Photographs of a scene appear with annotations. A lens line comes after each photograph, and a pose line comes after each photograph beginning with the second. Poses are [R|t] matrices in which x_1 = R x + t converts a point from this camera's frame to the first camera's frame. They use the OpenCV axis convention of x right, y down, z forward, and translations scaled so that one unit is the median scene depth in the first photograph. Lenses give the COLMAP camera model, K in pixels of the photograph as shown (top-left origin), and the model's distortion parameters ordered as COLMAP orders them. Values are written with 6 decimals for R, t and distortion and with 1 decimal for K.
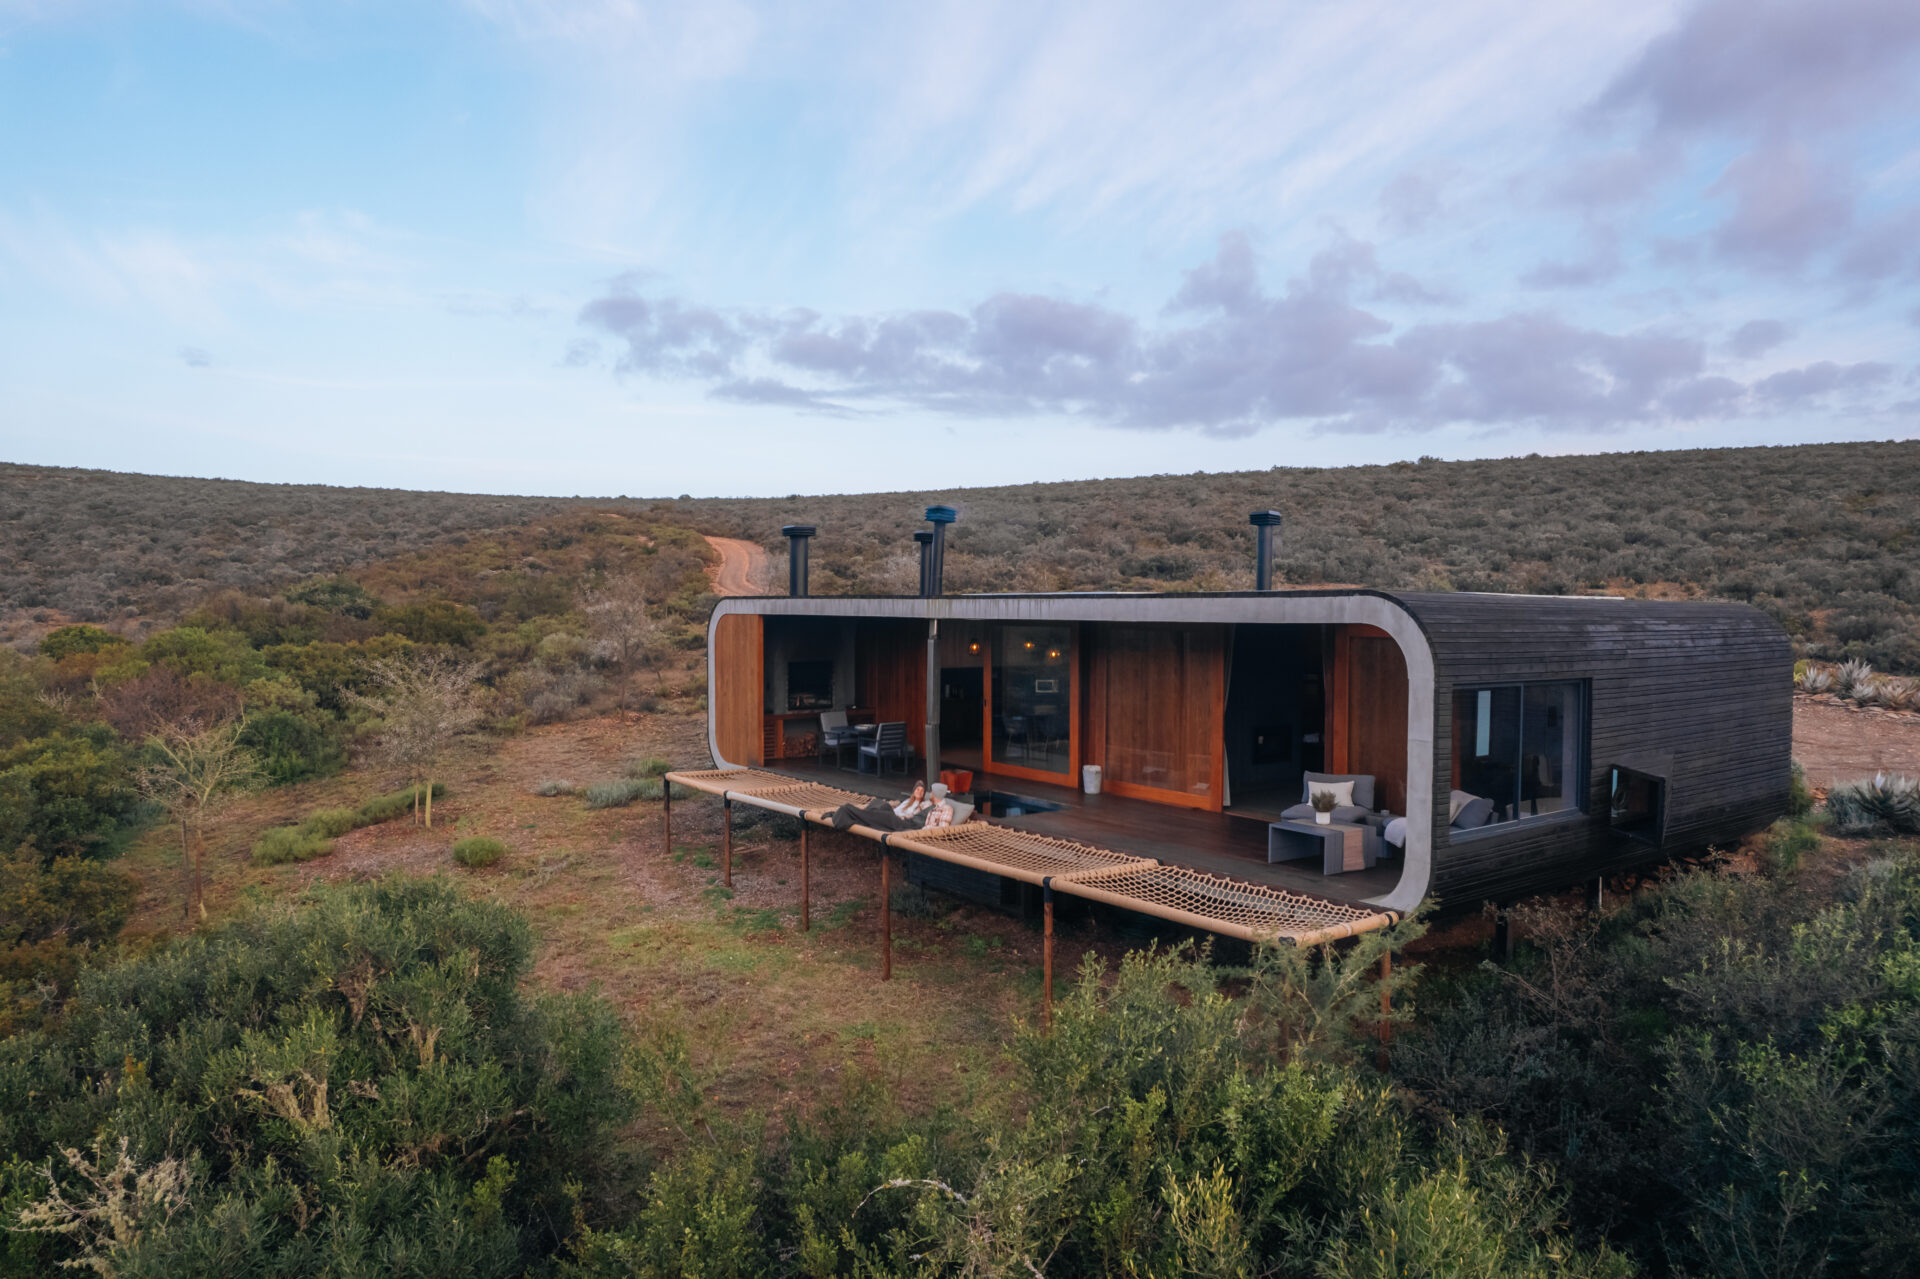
lens RADIAL K [[1222.4, 0, 961.3], [0, 1222.4, 648.4], [0, 0, 1]] dist [0.002941, 0.006449]
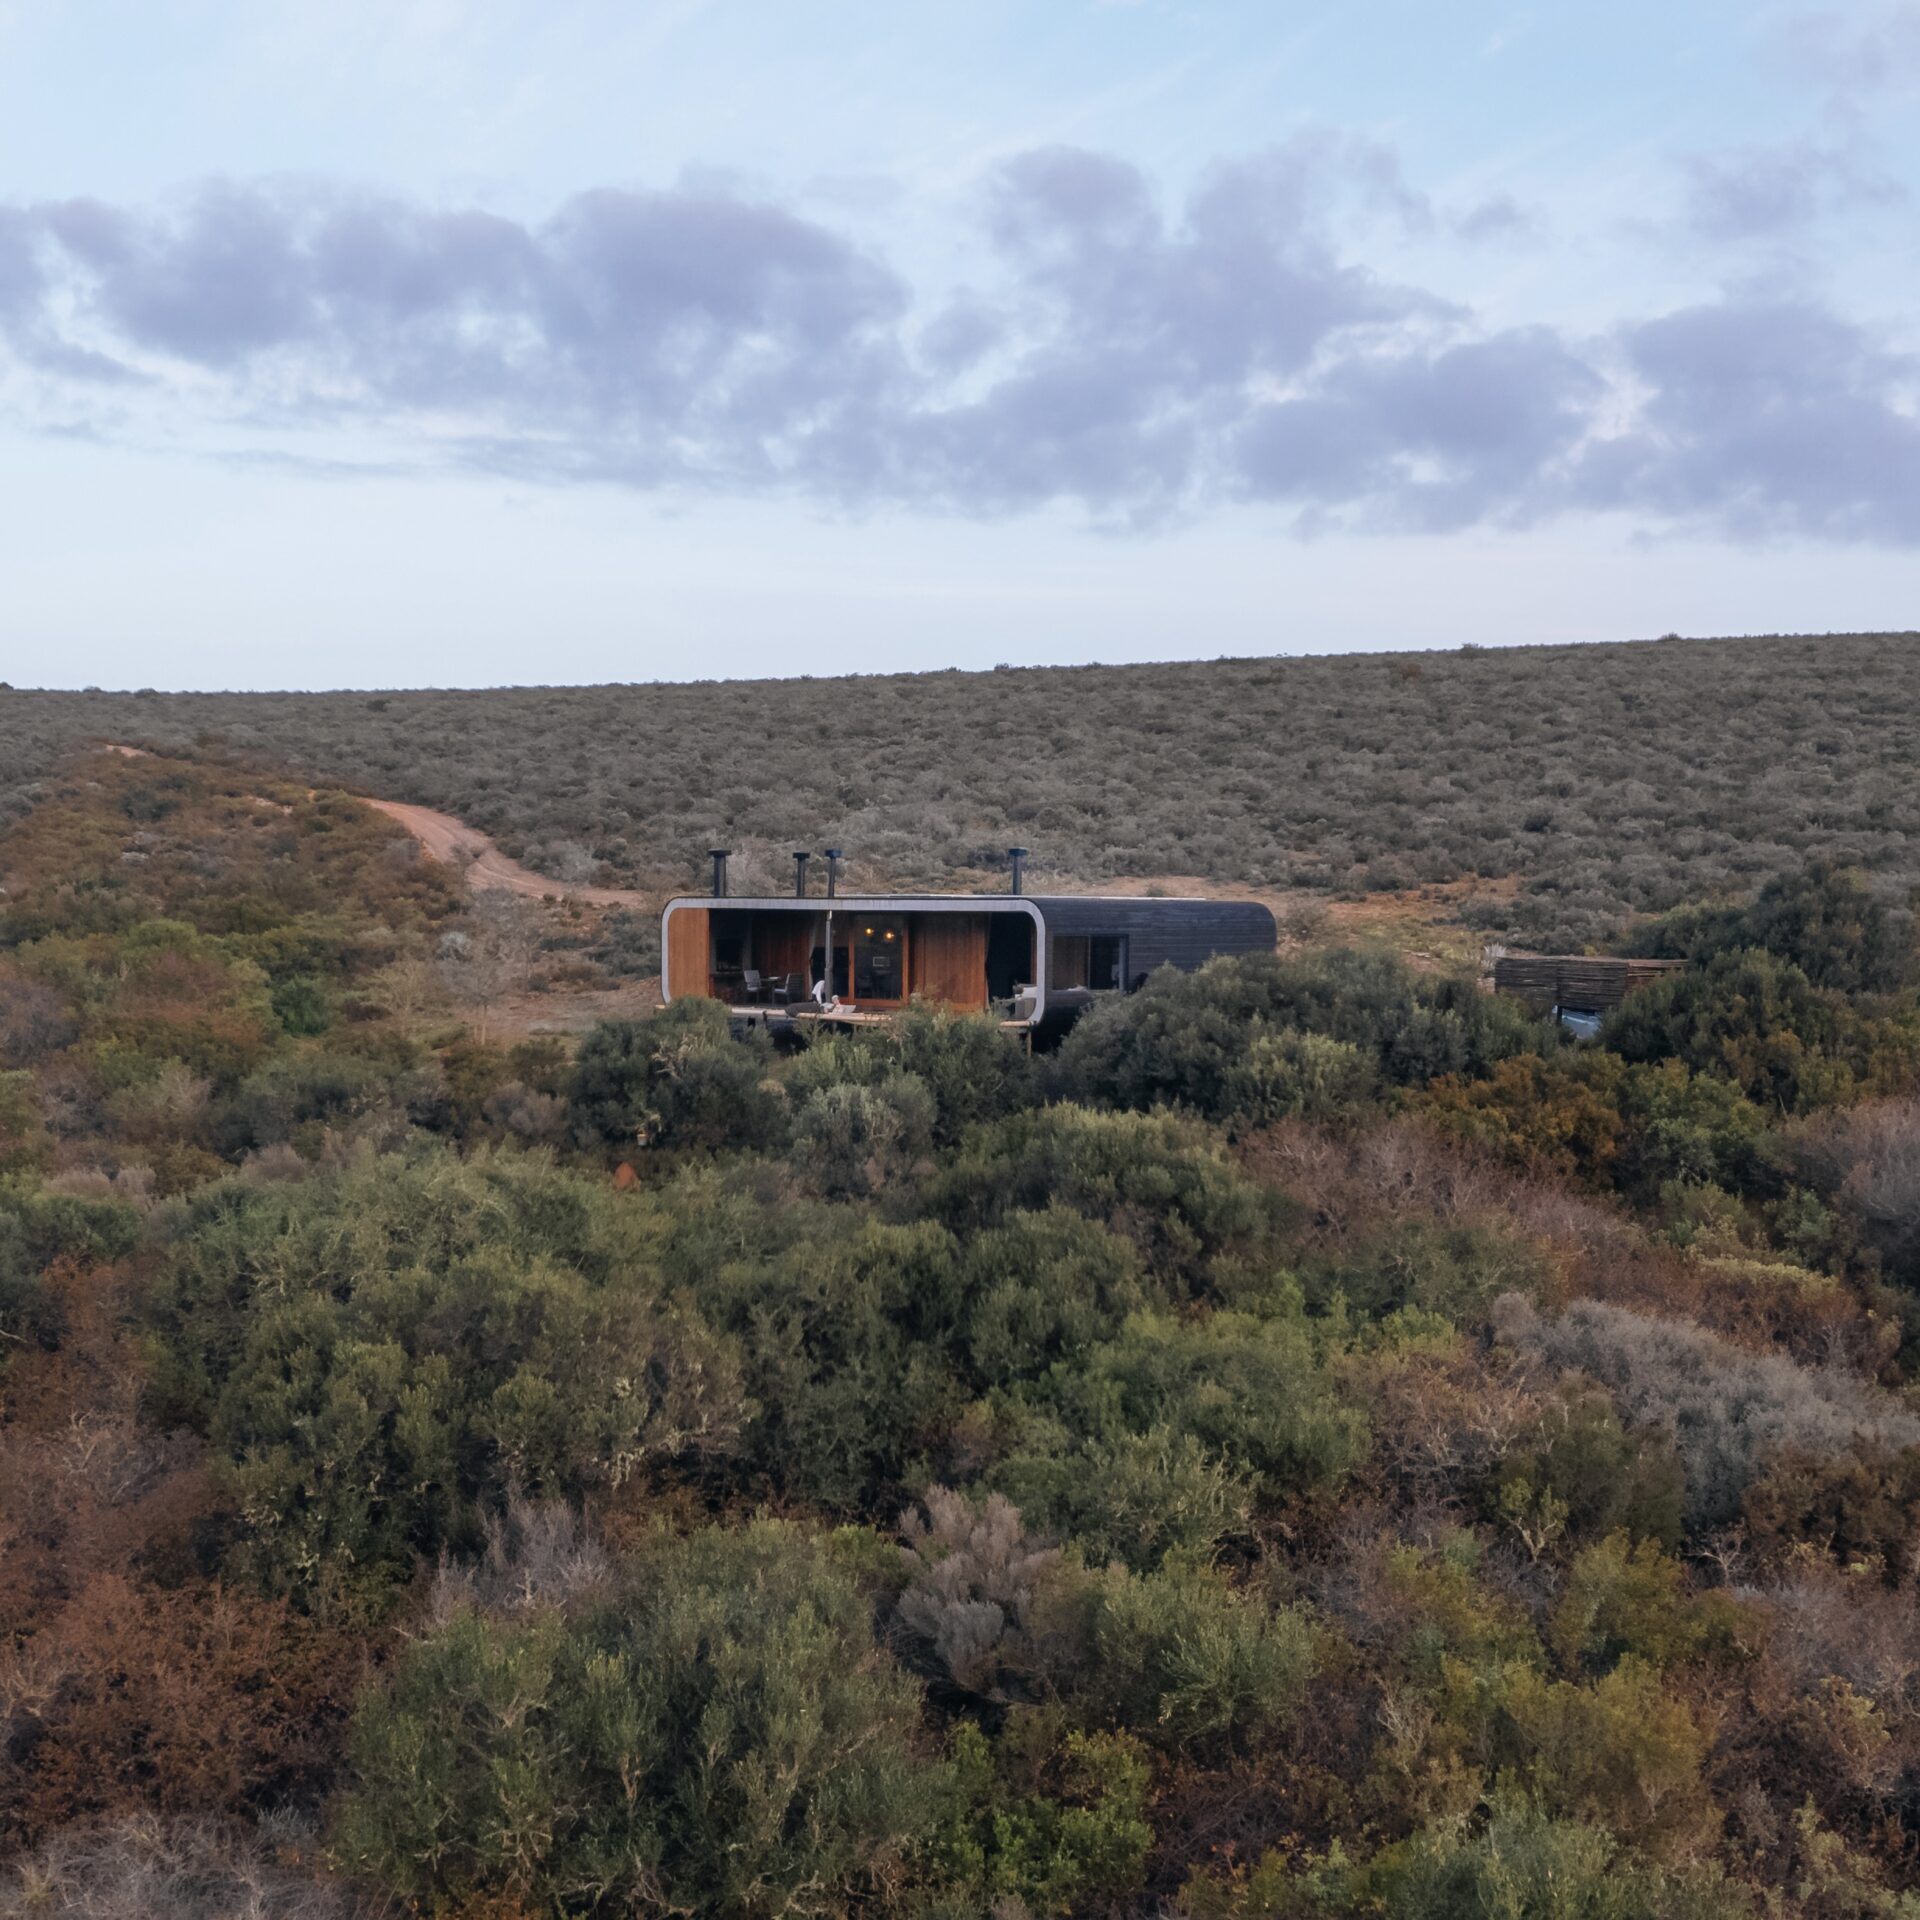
lens RADIAL K [[3478.6, 0, 960.2], [0, 3478.6, 958.3], [0, 0, 1]] dist [-0.001248, 0.000000]
pose [[0.992404, -0.000070, 0.123023, -0.412863], [0.002065, 0.999868, -0.016086, 0.115915], [-0.123005, 0.016218, 0.992273, -3.691050]]
